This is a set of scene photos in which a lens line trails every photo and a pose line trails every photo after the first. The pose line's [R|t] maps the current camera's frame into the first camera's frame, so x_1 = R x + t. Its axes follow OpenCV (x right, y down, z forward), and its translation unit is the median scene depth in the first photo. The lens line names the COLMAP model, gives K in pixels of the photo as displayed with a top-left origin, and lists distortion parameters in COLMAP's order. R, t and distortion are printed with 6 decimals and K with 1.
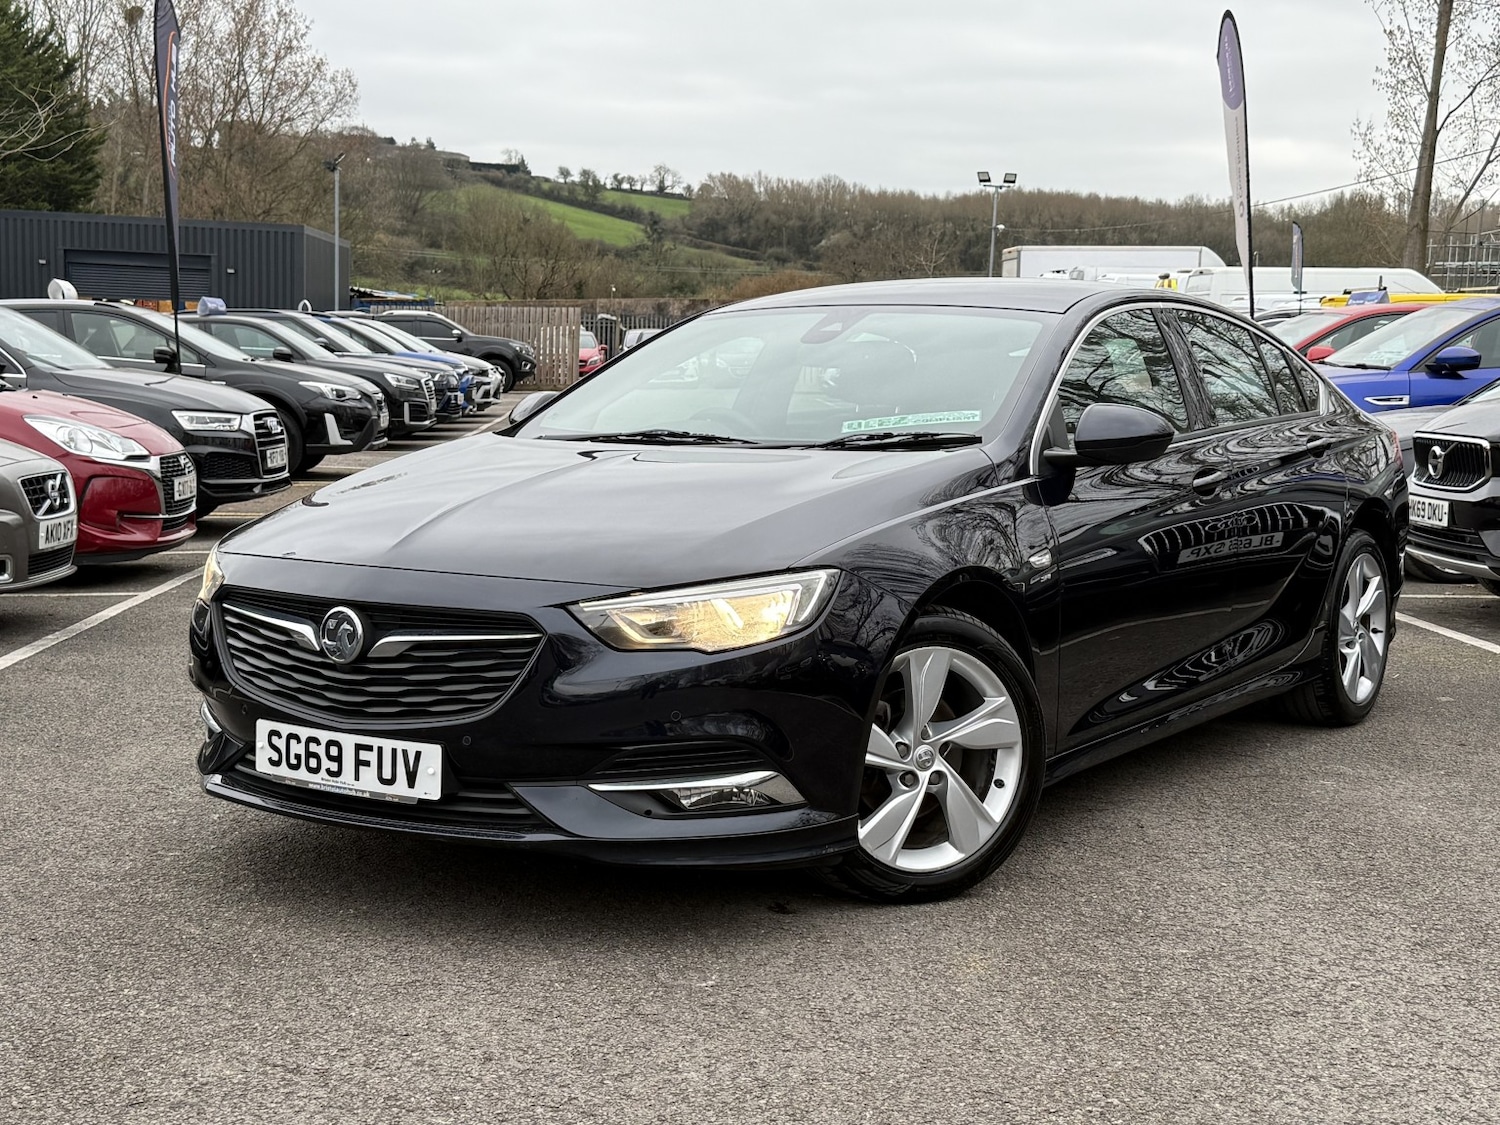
lens RADIAL K [[2045.5, 0, 750.0], [0, 2045.5, 562.5], [0, 0, 1]] dist [0.191108, -0.415429]
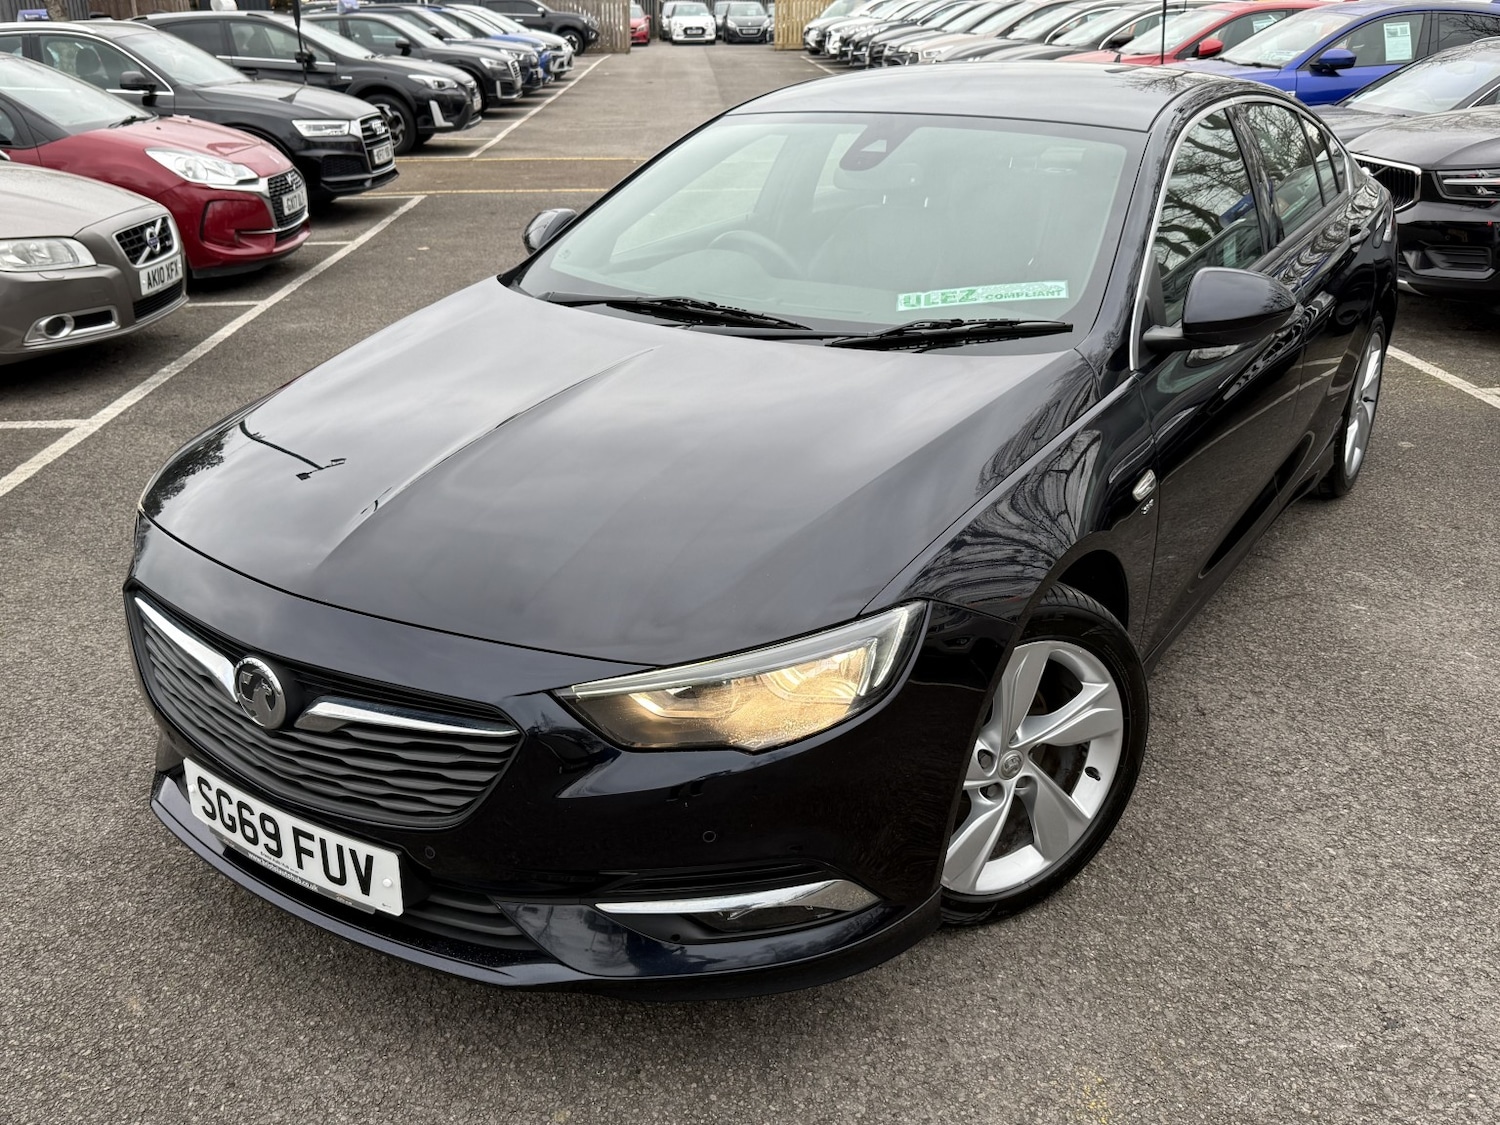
lens RADIAL K [[1305.5, 0, 749.9], [0, 1305.5, 551.9], [0, 0, 1]] dist [0.051126, -0.102448]
pose [[0.999902, -0.012592, -0.006107, -0.005143], [0.013813, 0.958091, 0.286130, -0.045714], [0.002248, -0.286186, 0.958171, 0.172881]]
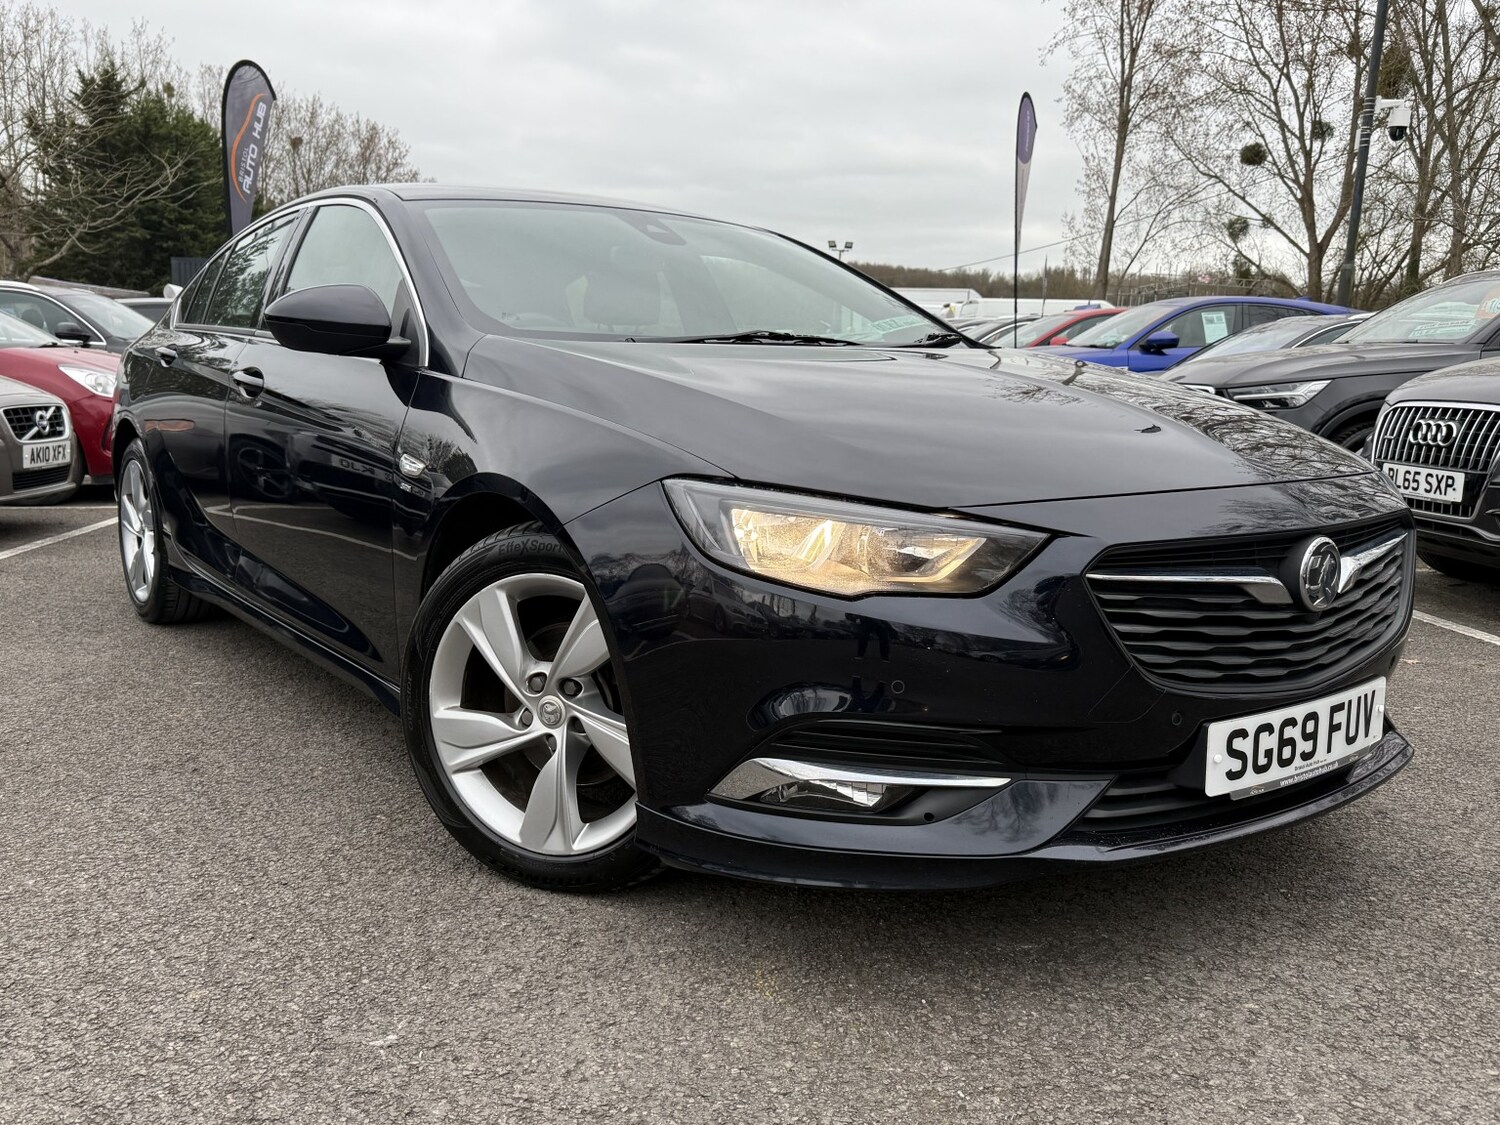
lens RADIAL K [[1258.5, 0, 747.3], [0, 1258.5, 564.5], [0, 0, 1]] dist [0.035117, -0.065265]
pose [[0.998981, -0.000208, 0.045137, 0.024525], [-0.002394, 0.998338, 0.057588, 0.003742], [-0.045074, -0.057637, 0.997320, 0.161930]]
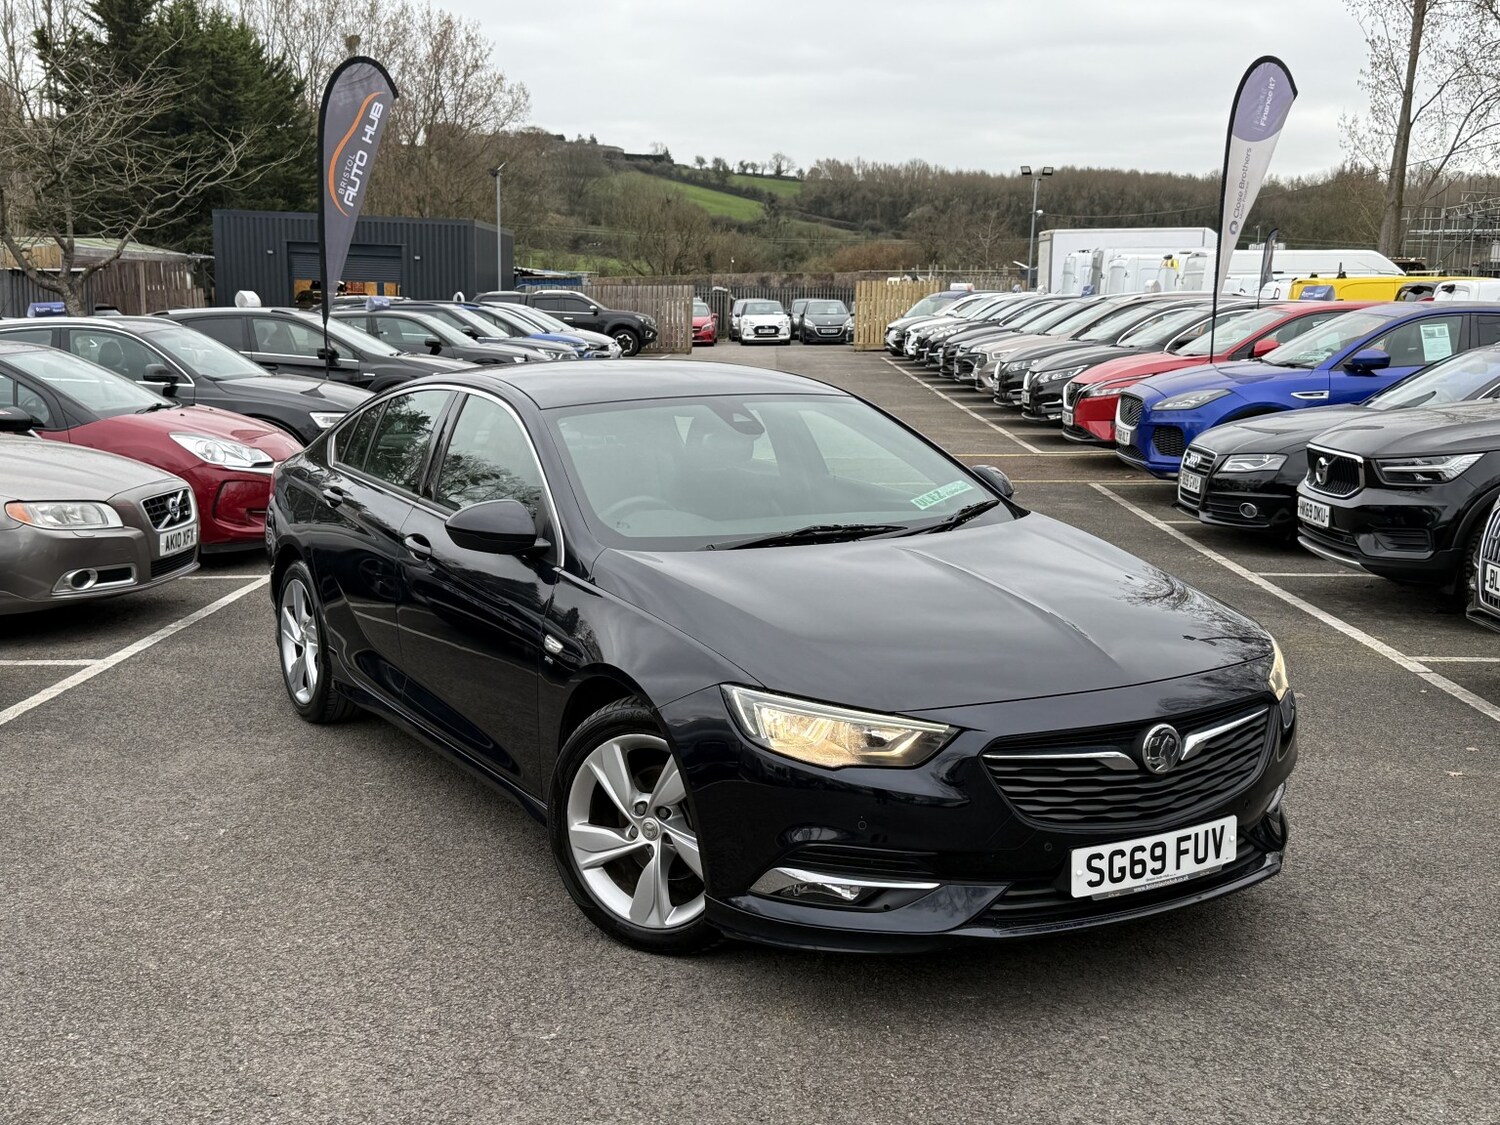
lens RADIAL K [[1636.7, 0, 752.4], [0, 1636.7, 566.1], [0, 0, 1]] dist [0.184133, -0.403923]
pose [[0.998183, -0.000972, -0.060246, 0.043978], [0.004277, 0.998490, 0.054759, -0.033527], [0.060102, -0.054917, 0.996680, 0.020890]]
